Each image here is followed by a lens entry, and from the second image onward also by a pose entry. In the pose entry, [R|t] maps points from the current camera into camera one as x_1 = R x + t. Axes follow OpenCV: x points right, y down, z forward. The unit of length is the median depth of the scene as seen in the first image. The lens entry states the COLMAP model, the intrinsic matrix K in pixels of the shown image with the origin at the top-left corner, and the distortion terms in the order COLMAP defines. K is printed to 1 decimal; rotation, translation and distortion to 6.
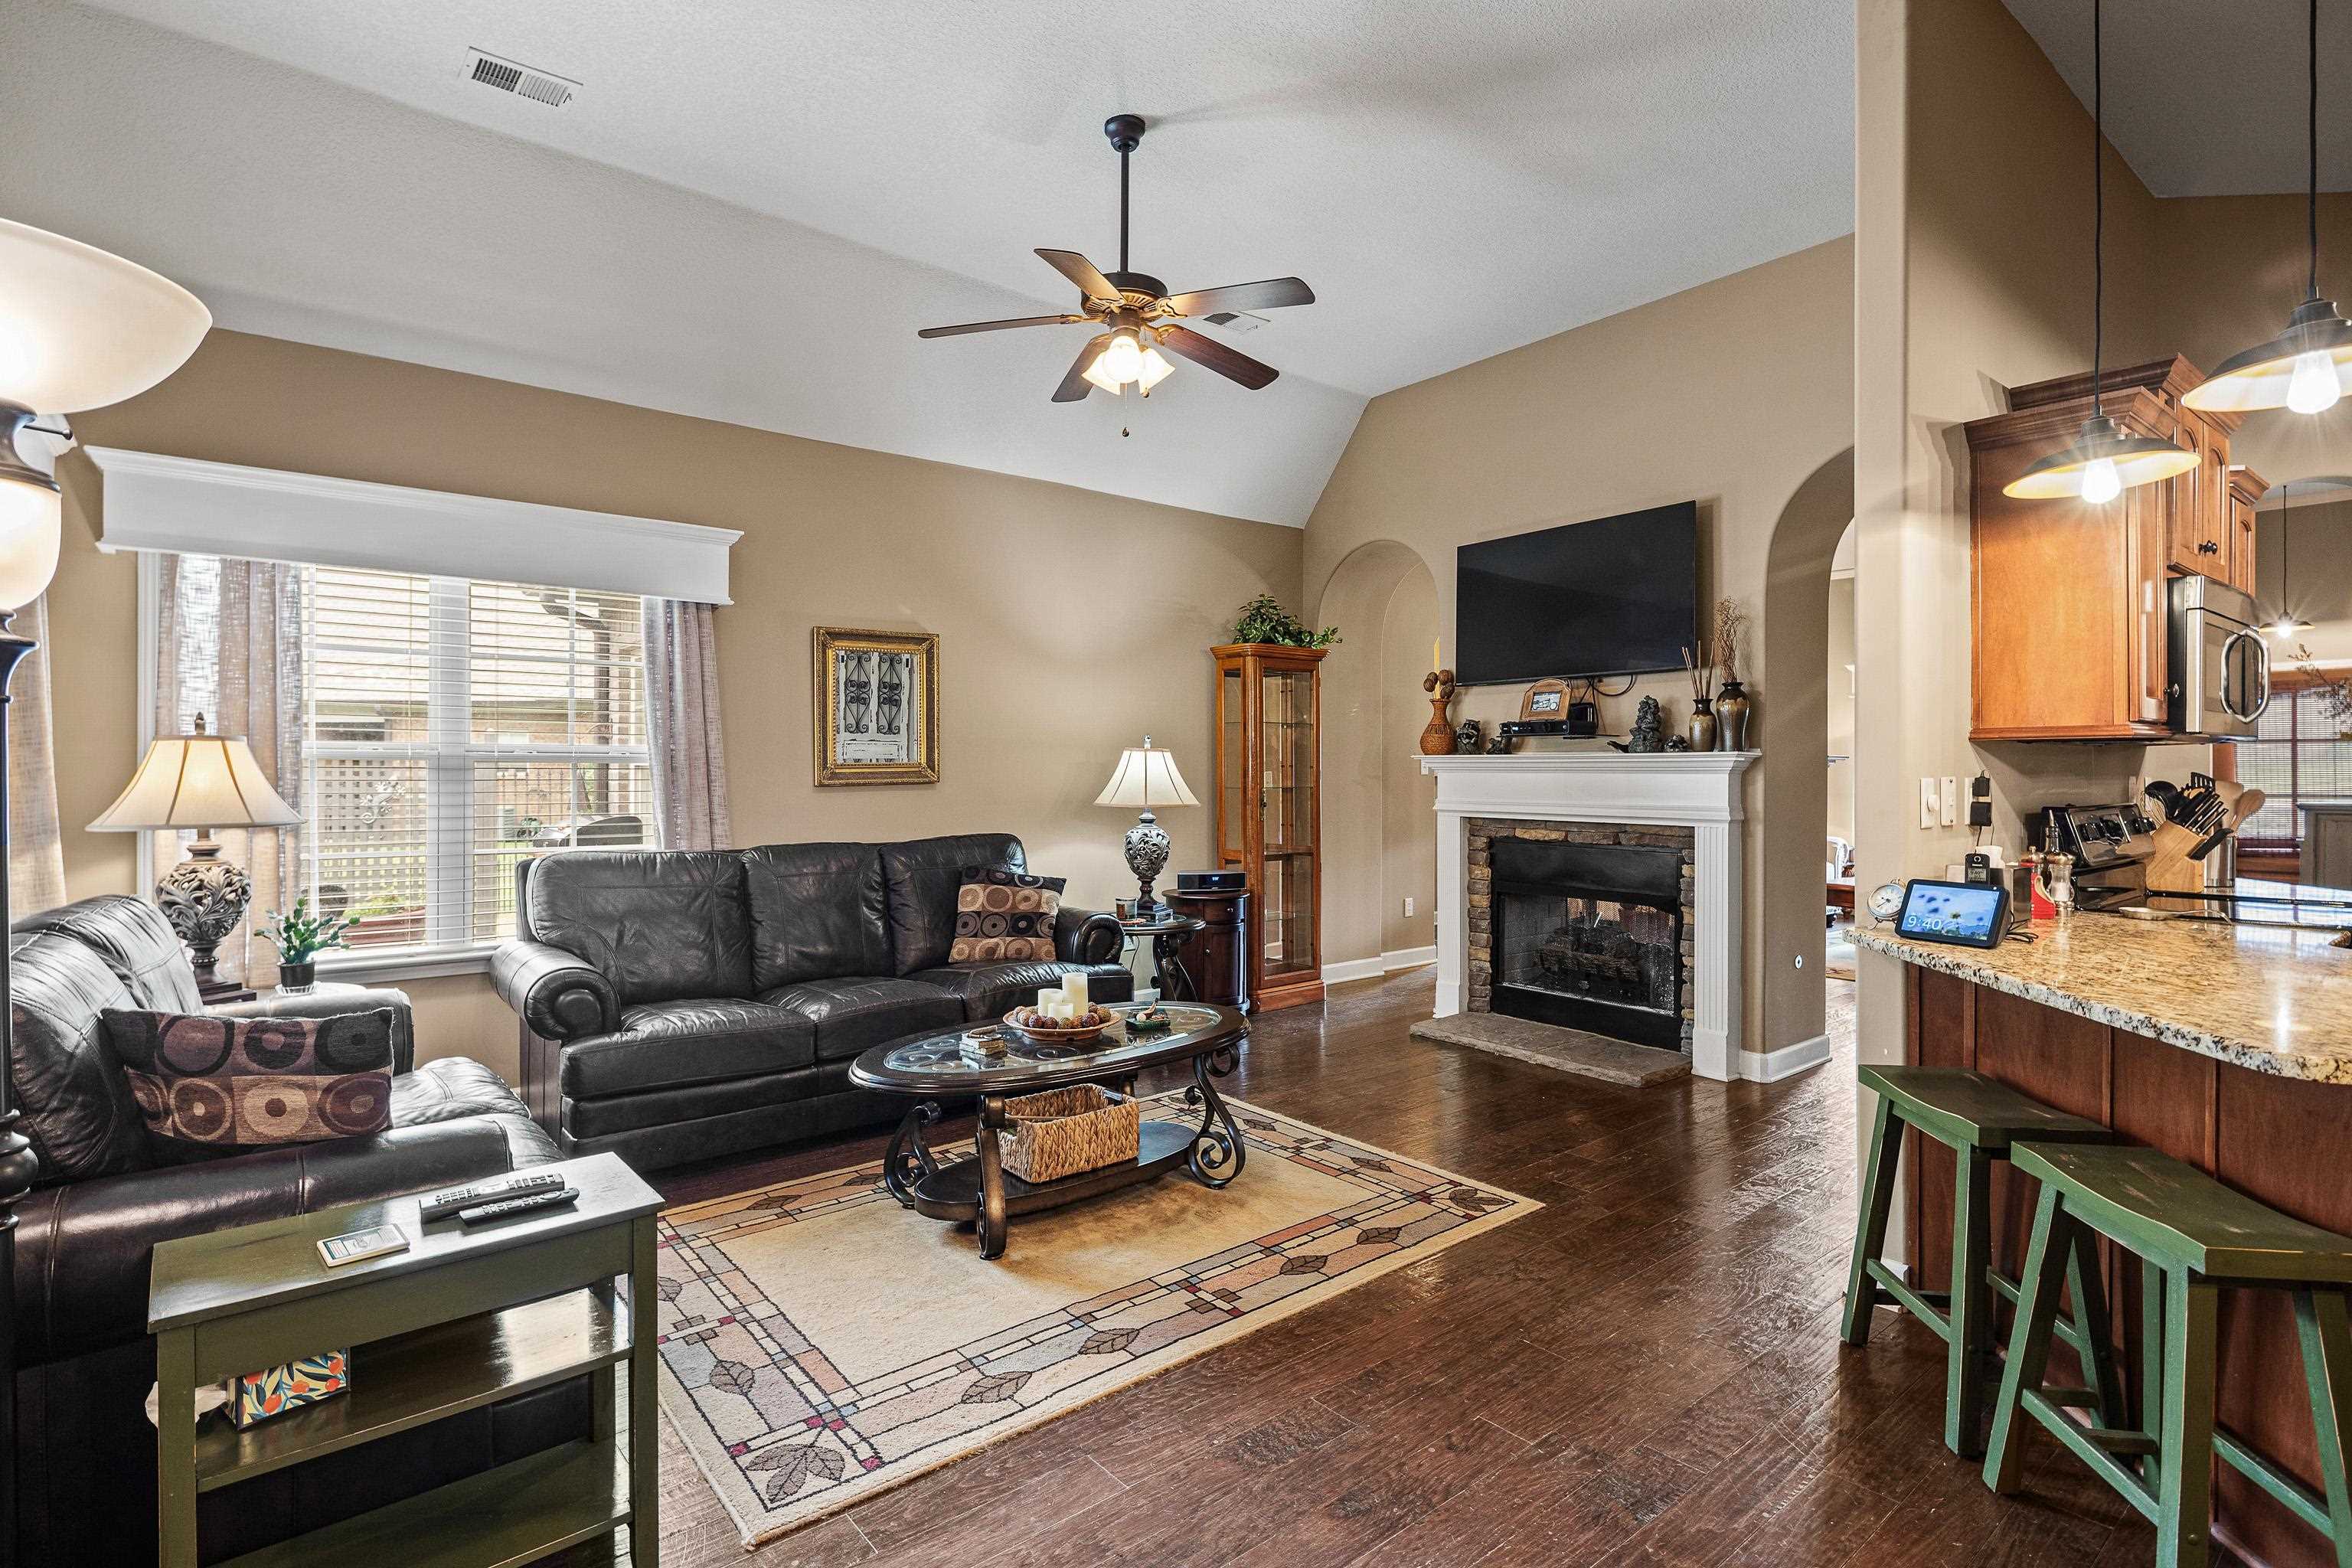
lens RADIAL K [[1142.9, 0, 1159.3], [0, 1142.9, 765.2], [0, 0, 1]] dist [0.003397, -0.001342]
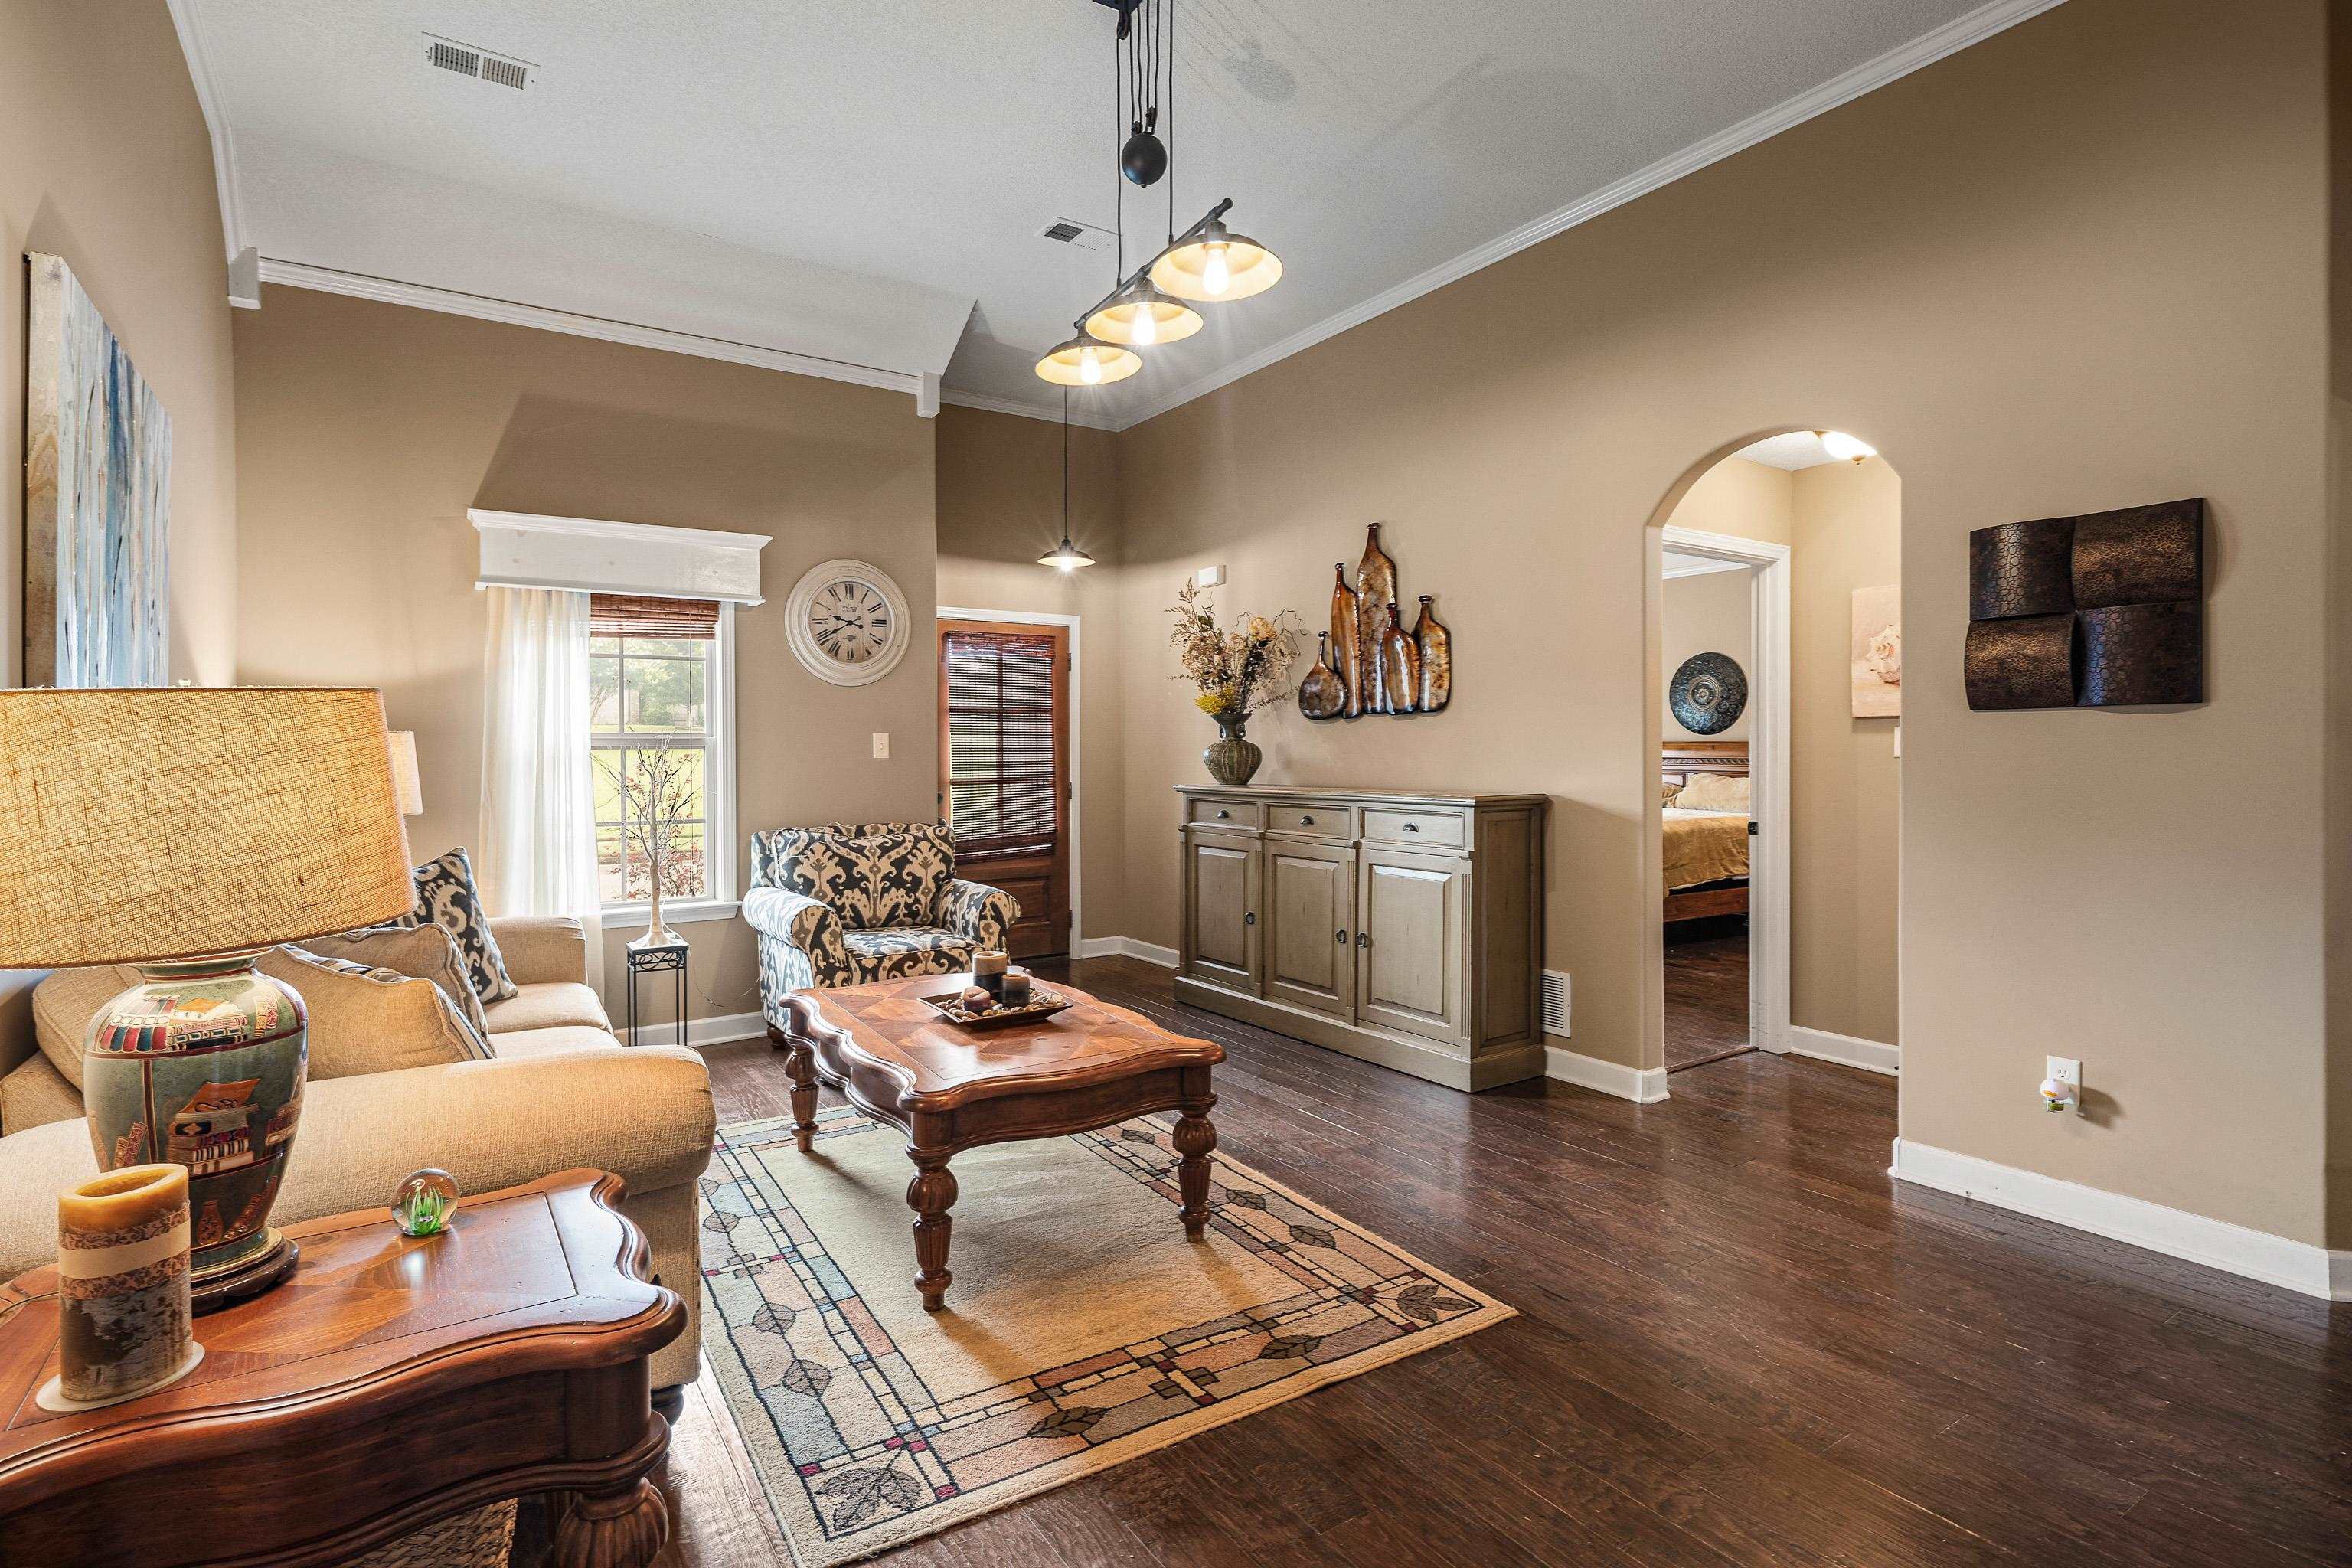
lens RADIAL K [[1127.3, 0, 1190.0], [0, 1127.3, 756.6], [0, 0, 1]] dist [0.001145, -0.000162]
pose [[0.093559, -0.007040, 0.995589, 0.640543], [-0.001392, 0.999973, 0.007202, 0.010576], [-0.995613, -0.002060, 0.093547, 2.192946]]
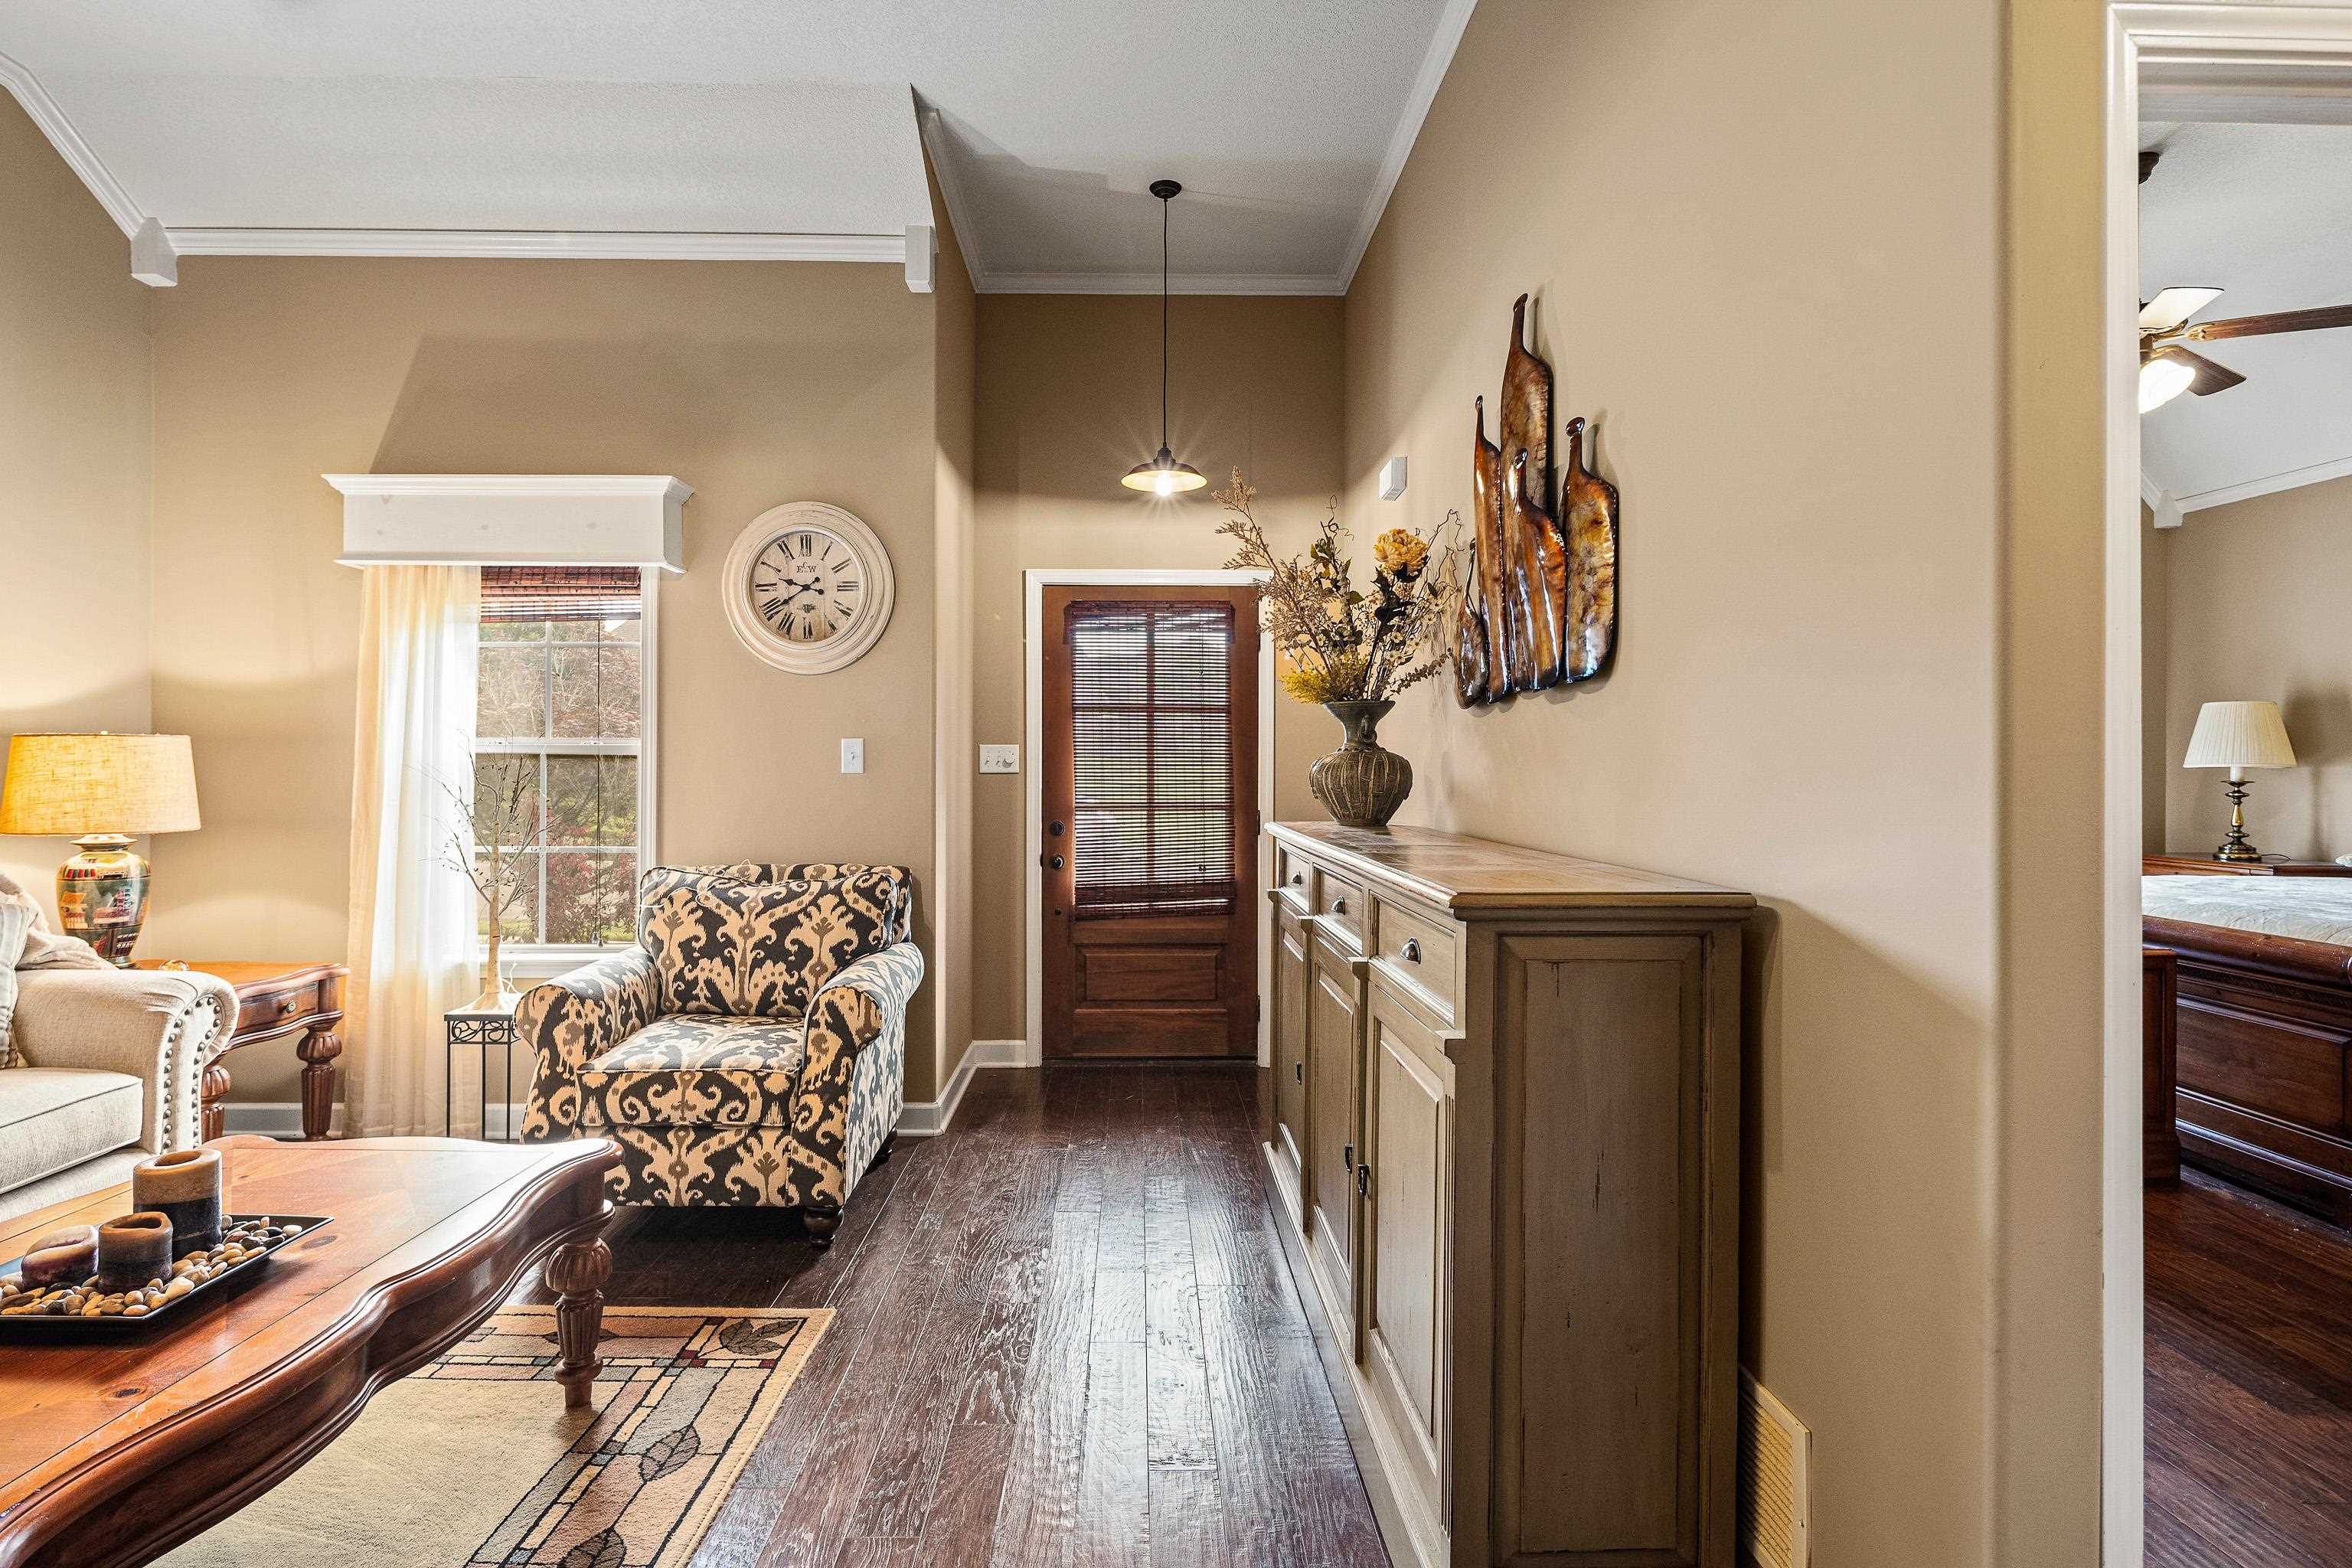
lens RADIAL K [[1142.9, 0, 1159.3], [0, 1142.9, 765.2], [0, 0, 1]] dist [0.003397, -0.001342]
pose [[0.613932, 0.002122, 0.789356, 1.509191], [-0.007221, 0.999970, 0.002928, 0.011387], [-0.789326, -0.007497, 0.613929, 1.788031]]
